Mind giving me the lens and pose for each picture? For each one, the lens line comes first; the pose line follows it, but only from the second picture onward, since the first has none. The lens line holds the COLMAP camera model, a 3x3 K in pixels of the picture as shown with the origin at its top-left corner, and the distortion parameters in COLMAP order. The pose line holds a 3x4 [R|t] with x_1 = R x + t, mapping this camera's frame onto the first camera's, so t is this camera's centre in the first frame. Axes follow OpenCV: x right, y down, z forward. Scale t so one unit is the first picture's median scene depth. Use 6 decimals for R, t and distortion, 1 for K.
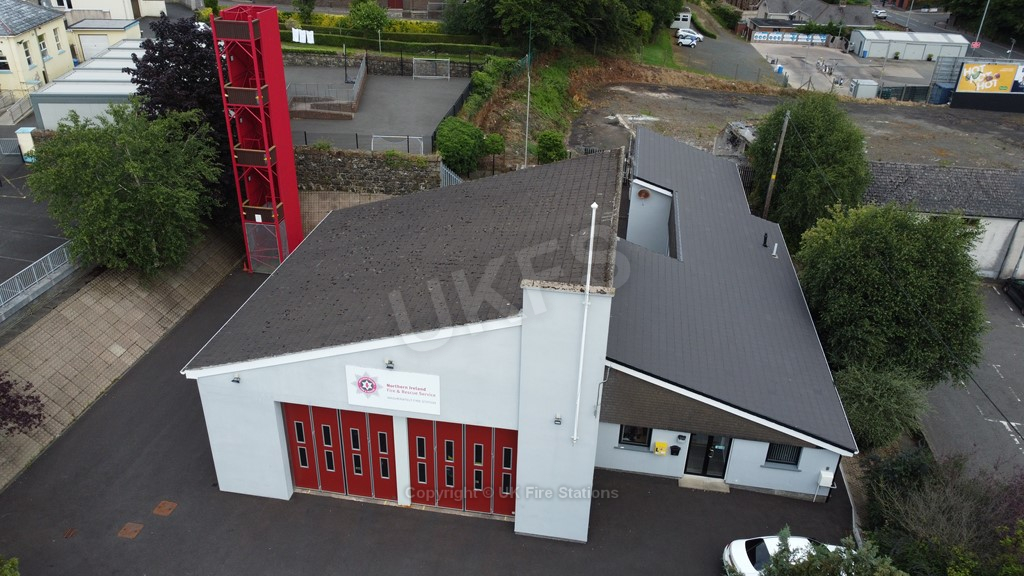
lens RADIAL K [[775.0, 0, 512.5], [0, 775.0, 285.7], [0, 0, 1]] dist [0.011370, -0.015060]
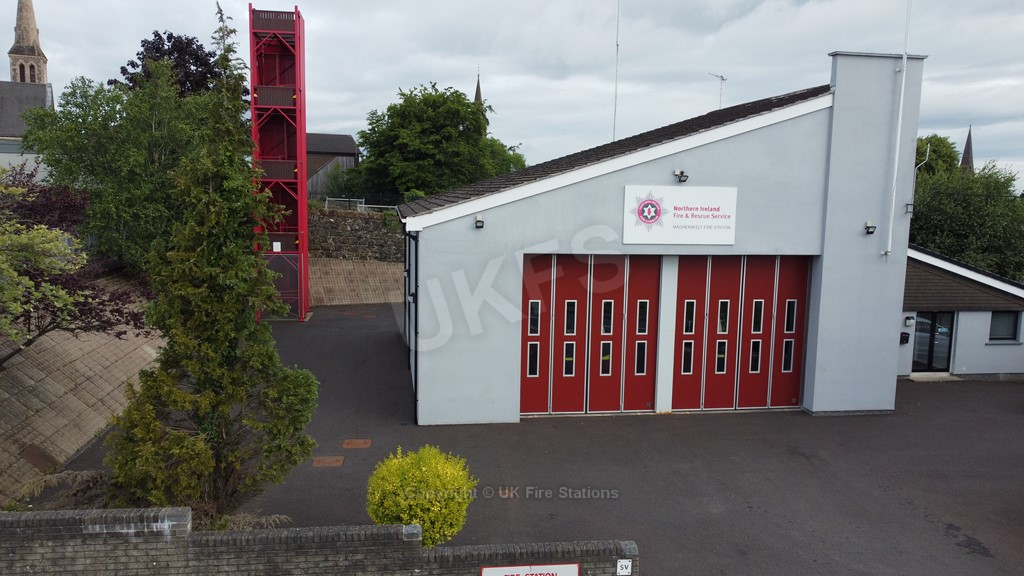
lens RADIAL K [[775.0, 0, 513.5], [0, 775.0, 285.6], [0, 0, 1]] dist [0.011370, -0.015060]
pose [[0.949347, -0.045236, 0.310956, -0.423924], [0.154742, 0.928576, -0.337345, 0.331380], [-0.273486, 0.368376, 0.888541, 0.253864]]
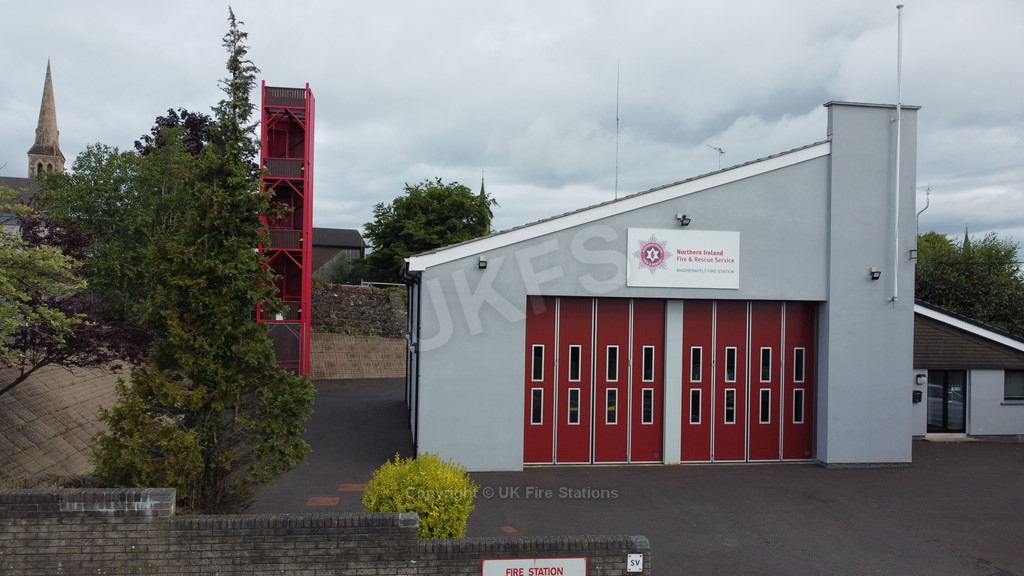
lens RADIAL K [[775.0, 0, 513.7], [0, 775.0, 286.1], [0, 0, 1]] dist [0.011370, -0.015060]
pose [[0.950688, -0.003489, 0.310129, -0.423193], [0.153029, 0.875023, -0.459258, 0.371899], [-0.269768, 0.484070, 0.832407, 0.278598]]
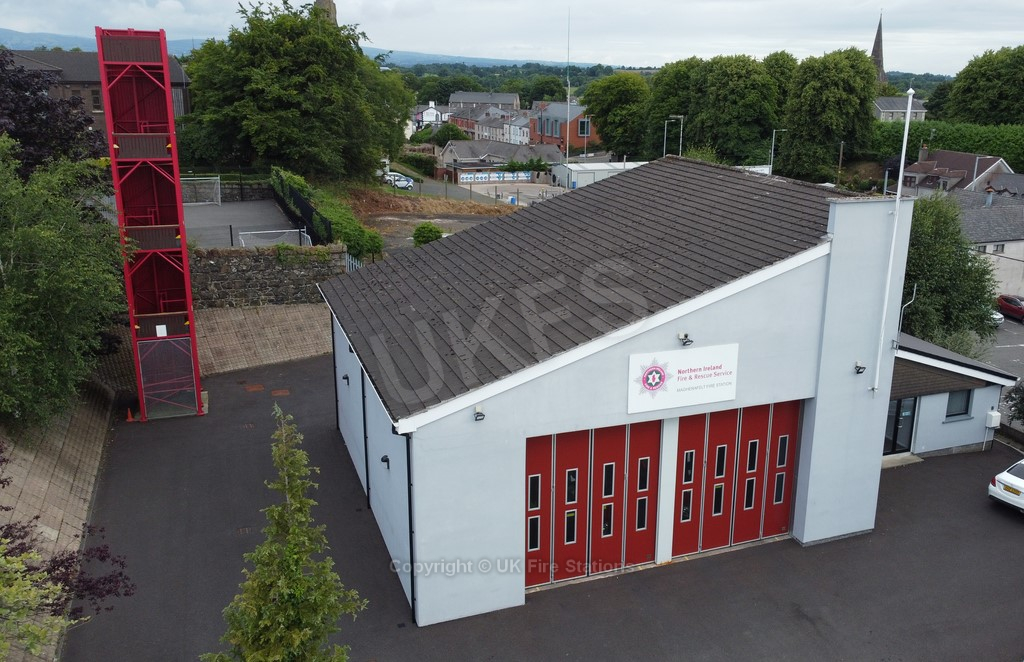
lens RADIAL K [[907.7, 0, 600.9], [0, 907.7, 322.8], [0, 0, 1]] dist [0.014354, -0.020653]
pose [[0.843200, -0.148277, 0.516747, -0.503871], [0.253192, 0.957464, -0.138409, 0.136915], [-0.474244, 0.247543, 0.844876, 0.185270]]
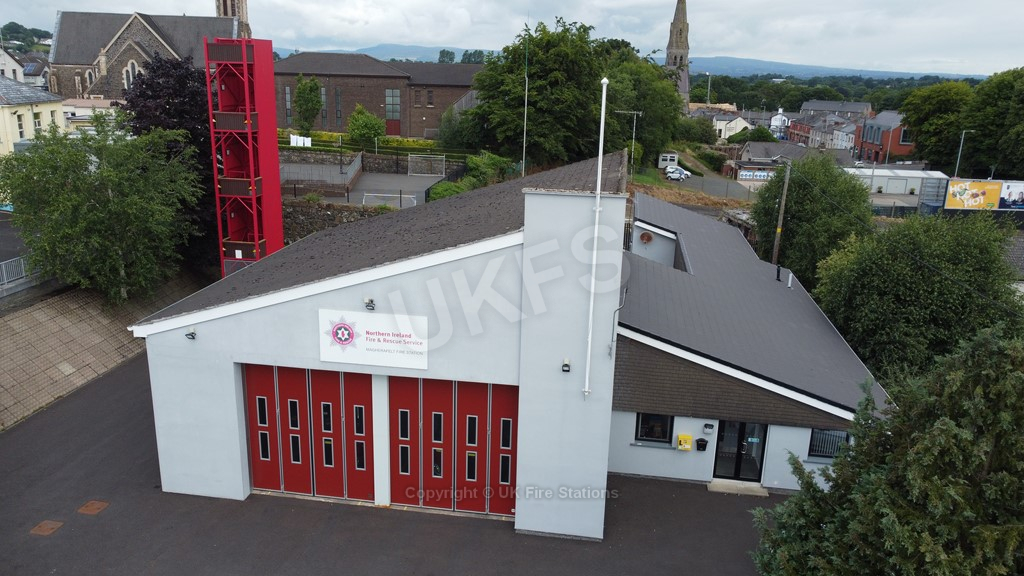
lens RADIAL K [[775.0, 0, 512.2], [0, 775.0, 285.7], [0, 0, 1]] dist [0.011370, -0.015060]
pose [[0.999957, -0.001334, 0.009167, -0.005739], [0.003342, 0.974865, -0.222772, 0.196564], [-0.008639, 0.222793, 0.974828, 0.109408]]
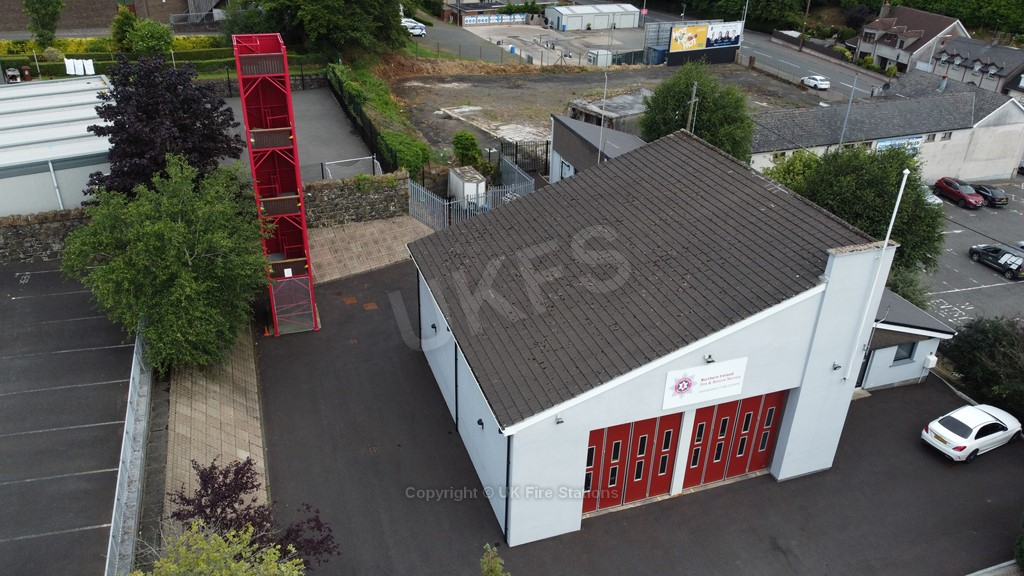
lens RADIAL K [[775.0, 0, 513.5], [0, 775.0, 286.4], [0, 0, 1]] dist [0.011370, -0.015060]
pose [[0.879800, -0.229783, 0.416115, -0.577891], [0.223650, 0.972554, 0.064187, -0.086674], [-0.419444, 0.036593, 0.907044, 0.109678]]
